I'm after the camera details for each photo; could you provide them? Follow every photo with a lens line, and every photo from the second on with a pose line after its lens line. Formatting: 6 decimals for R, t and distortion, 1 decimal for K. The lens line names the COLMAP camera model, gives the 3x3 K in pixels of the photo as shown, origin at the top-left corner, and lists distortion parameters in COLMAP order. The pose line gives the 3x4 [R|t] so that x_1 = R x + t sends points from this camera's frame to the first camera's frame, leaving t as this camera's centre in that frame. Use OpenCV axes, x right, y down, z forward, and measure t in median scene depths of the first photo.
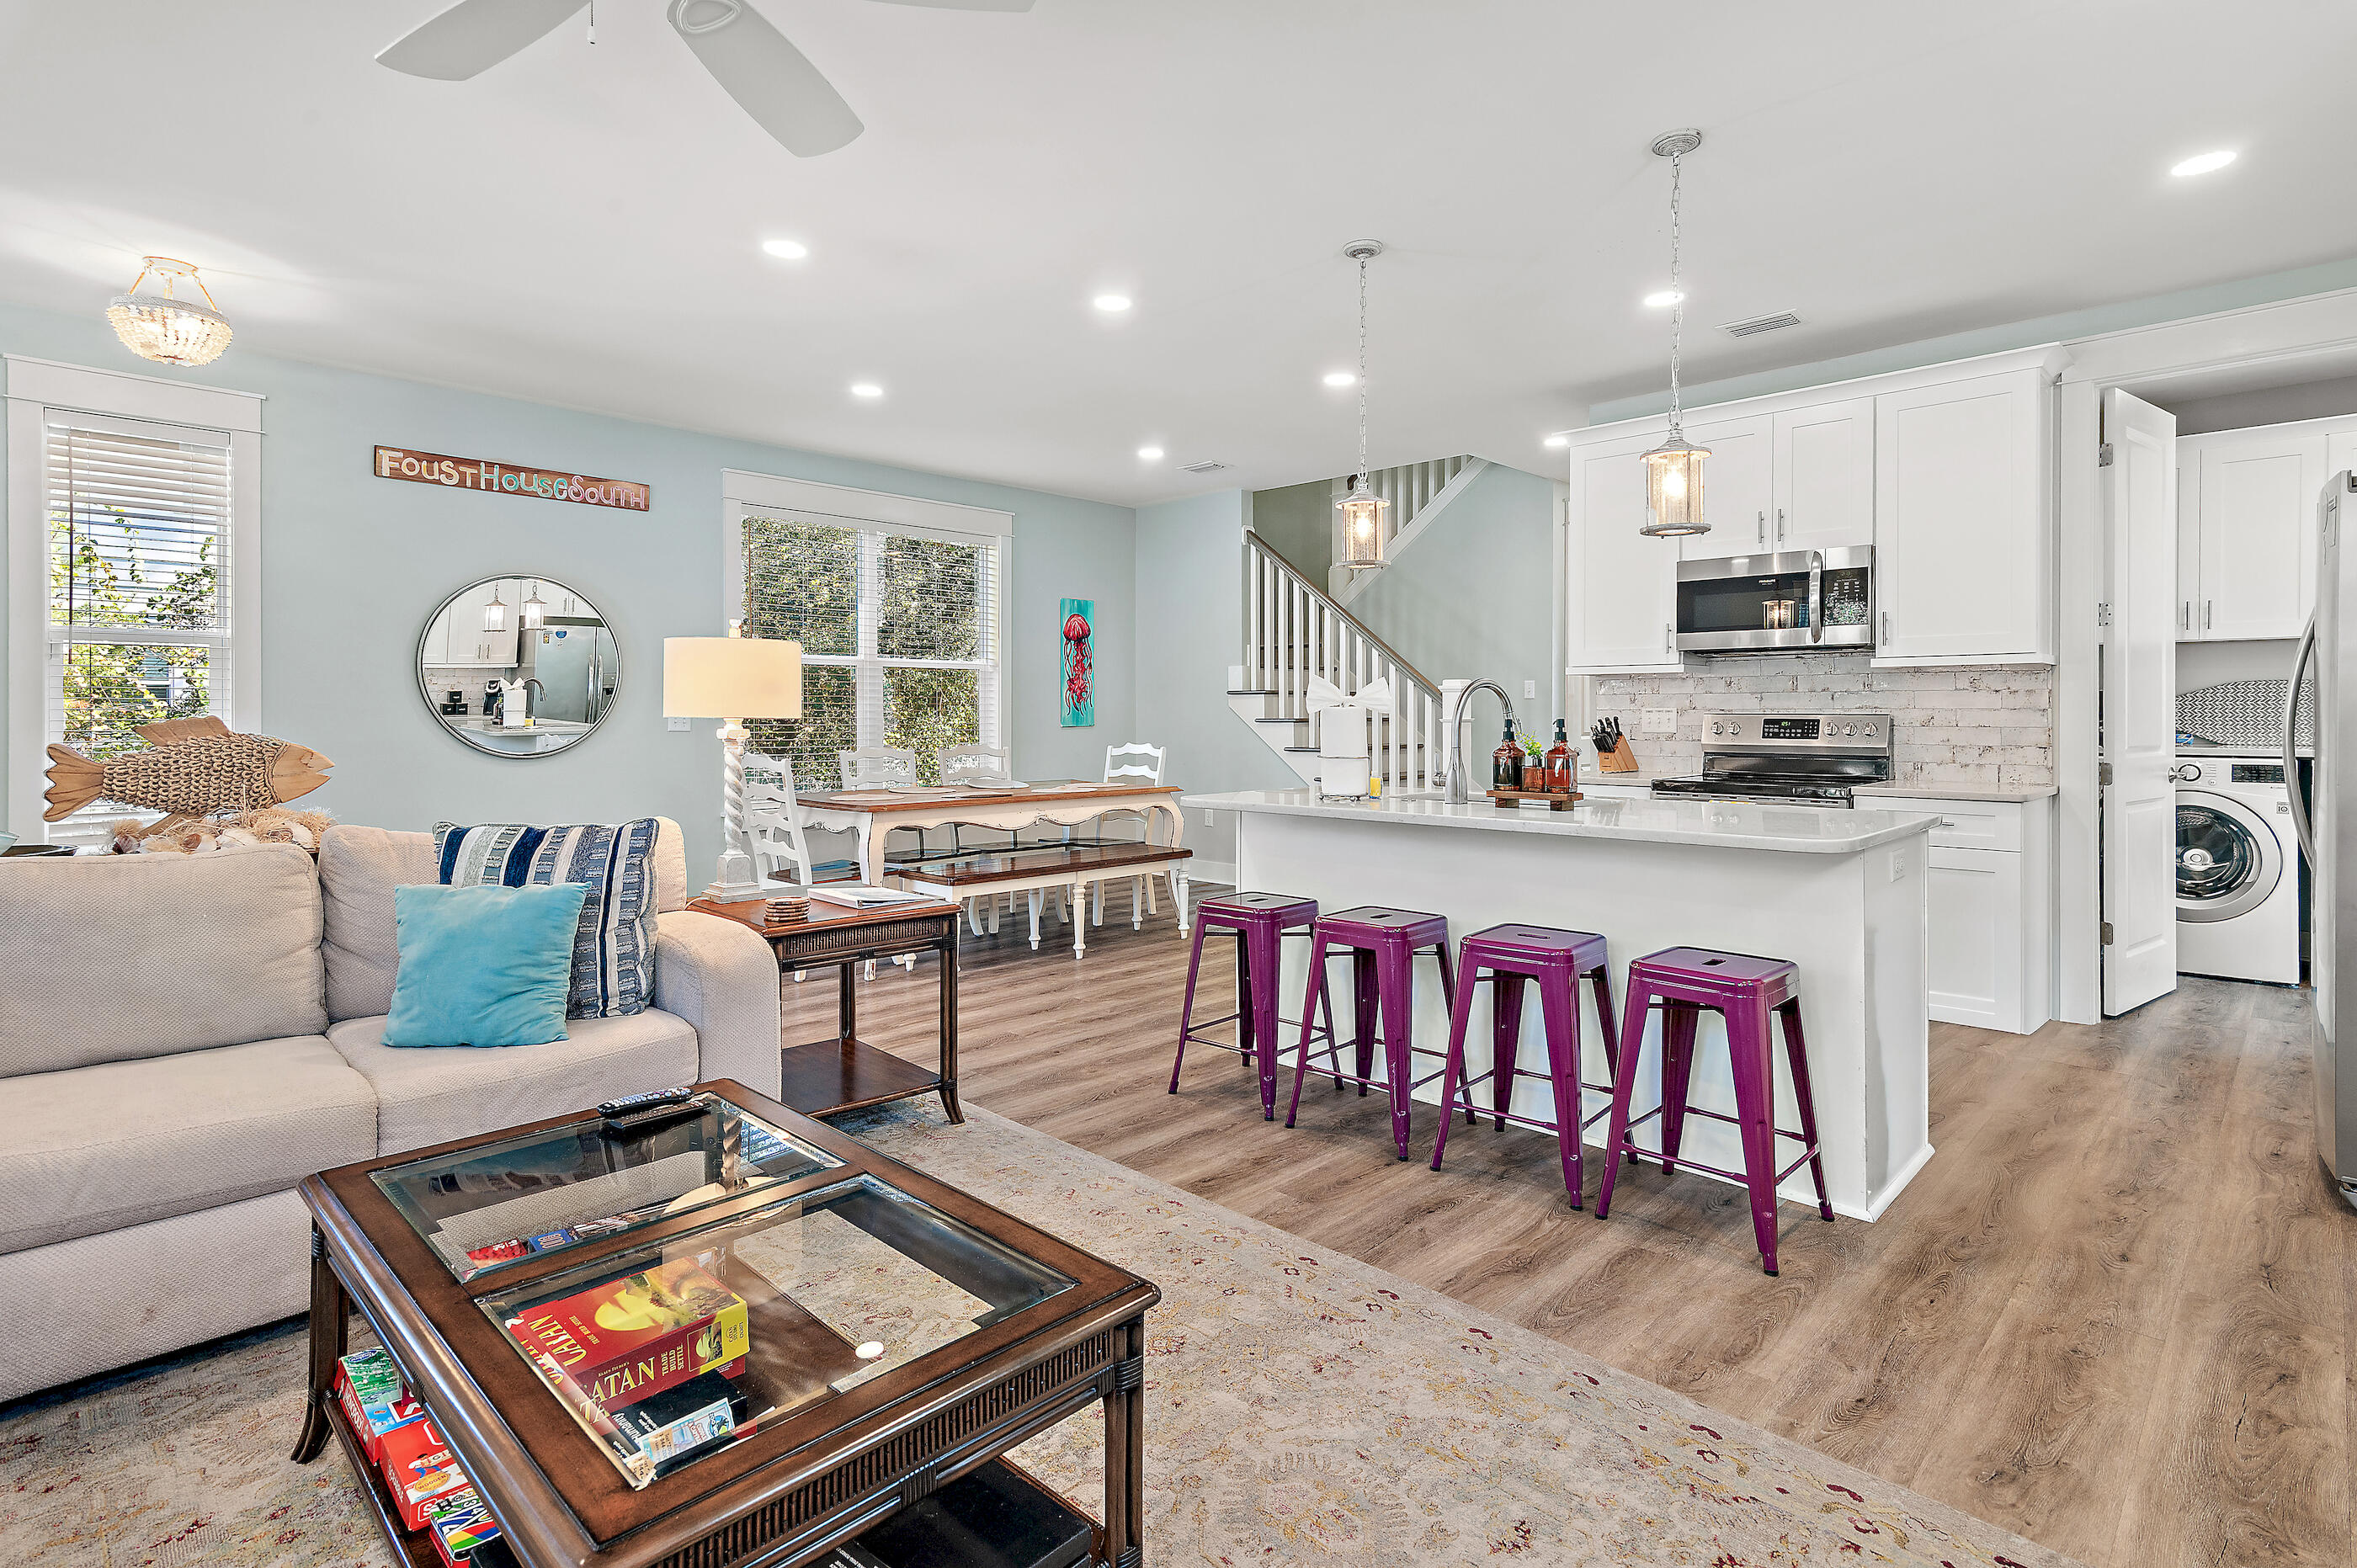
lens RADIAL K [[1162.7, 0, 1186.9], [0, 1162.7, 717.5], [0, 0, 1]] dist [0.019748, -0.000078]
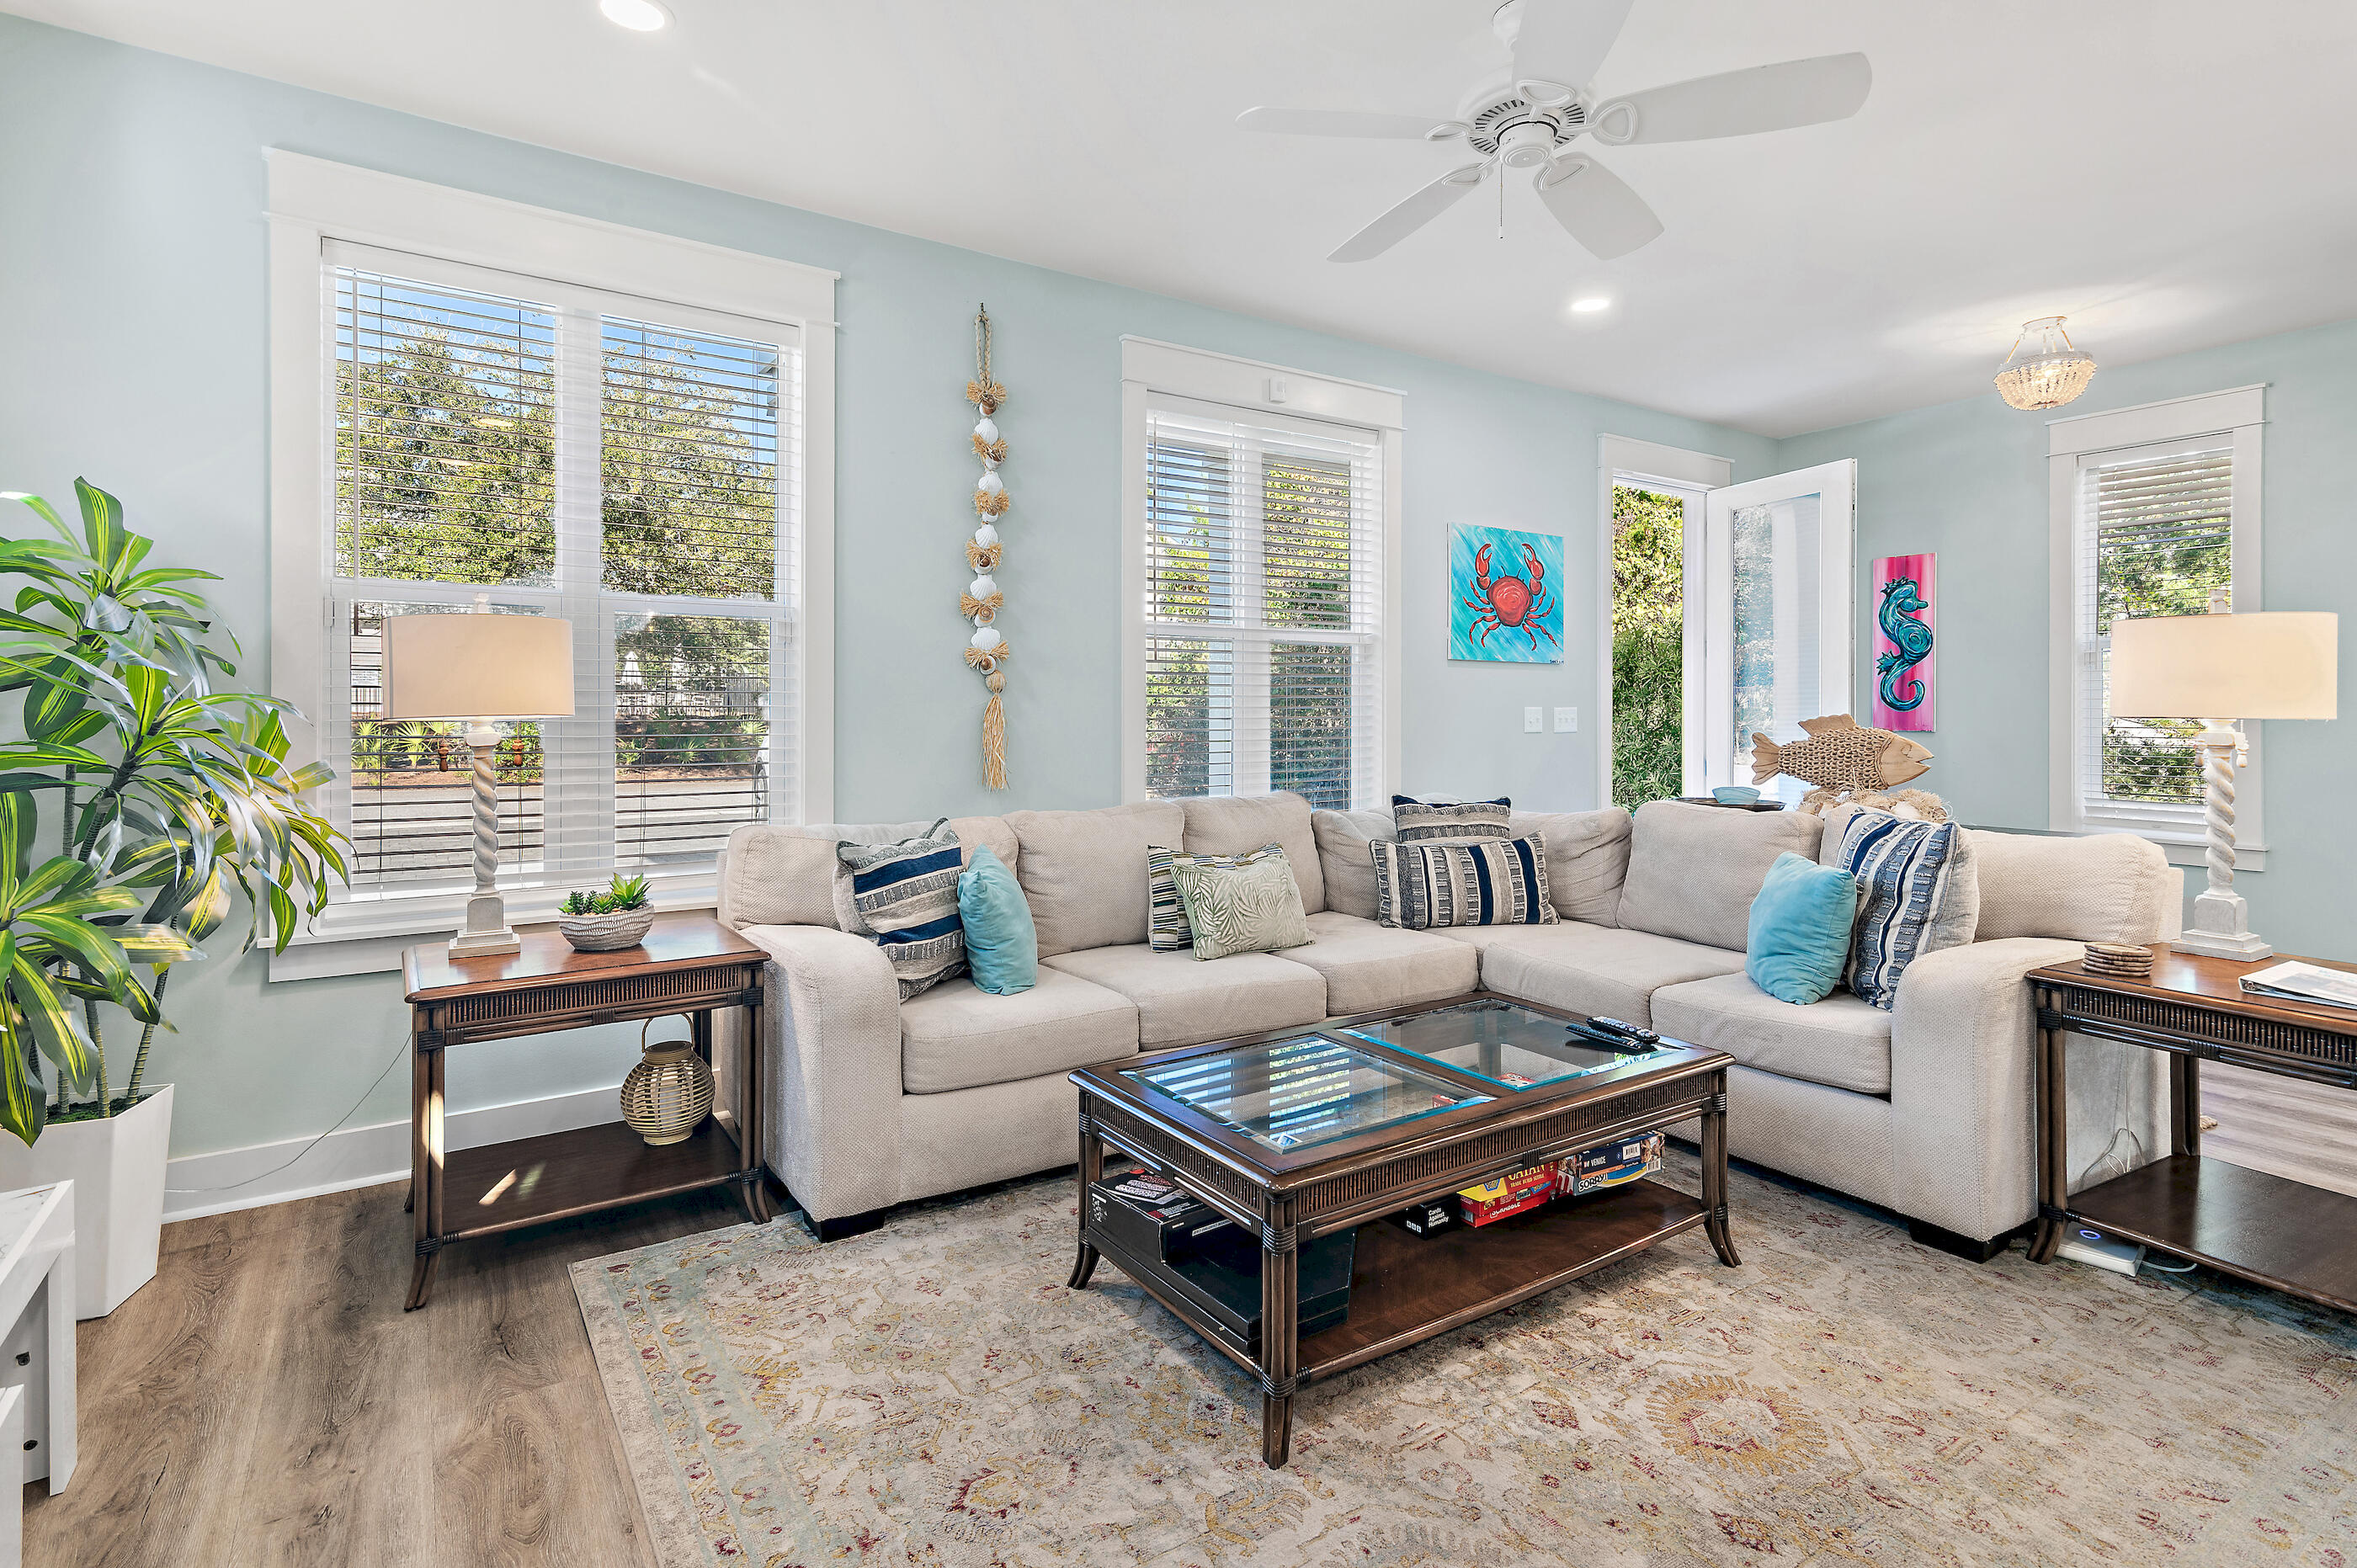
lens RADIAL K [[1162.7, 0, 1184.8], [0, 1162.7, 718.6], [0, 0, 1]] dist [0.019748, -0.000078]
pose [[-0.205789, 0.007314, -0.978569, 0.370056], [-0.002804, 0.999964, 0.008064, -0.002869], [0.978592, 0.004404, -0.205761, 0.352518]]
